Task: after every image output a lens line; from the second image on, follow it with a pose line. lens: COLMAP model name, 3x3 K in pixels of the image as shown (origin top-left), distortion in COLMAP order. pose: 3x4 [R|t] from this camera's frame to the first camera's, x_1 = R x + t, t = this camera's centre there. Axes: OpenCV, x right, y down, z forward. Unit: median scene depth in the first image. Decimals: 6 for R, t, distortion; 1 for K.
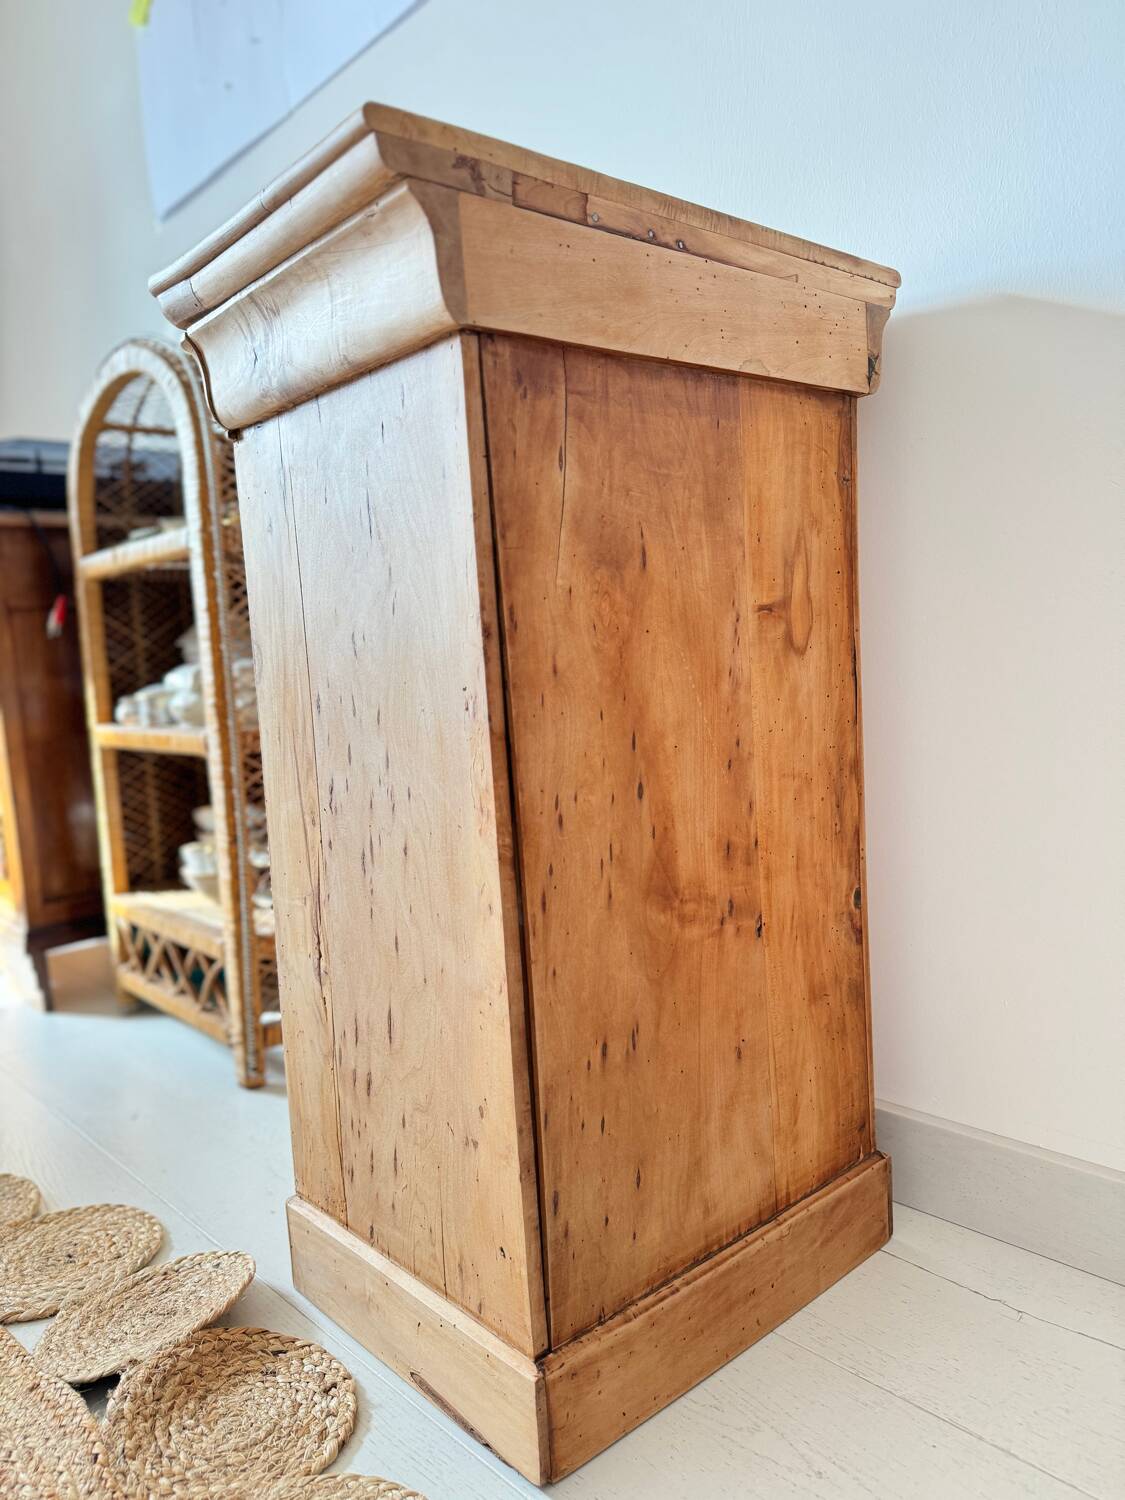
lens RADIAL K [[1062.0, 0, 562.5], [0, 1062.0, 750.0], [0, 0, 1]] dist [0.122515, -0.219951]
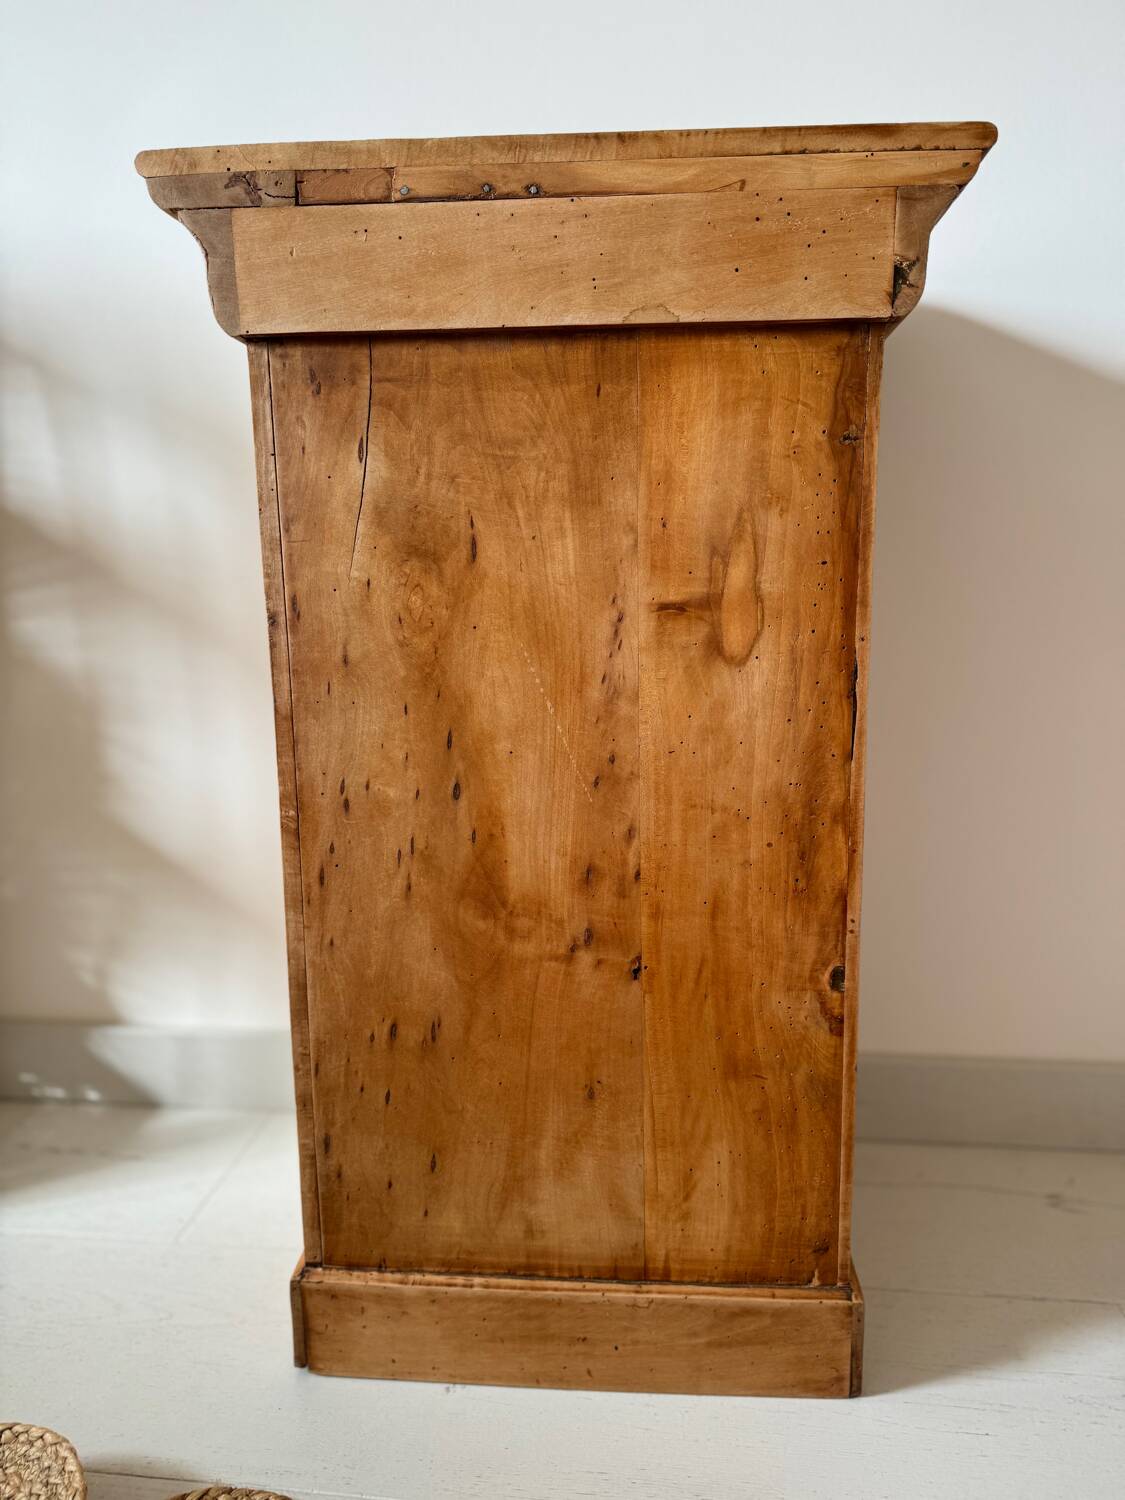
lens RADIAL K [[1062.0, 0, 562.5], [0, 1062.0, 750.0], [0, 0, 1]] dist [0.122515, -0.219951]
pose [[0.707057, 0.173633, -0.685508, 0.774832], [-0.102726, 0.984324, 0.143365, -0.143017], [0.699655, -0.030948, 0.713810, 0.363972]]
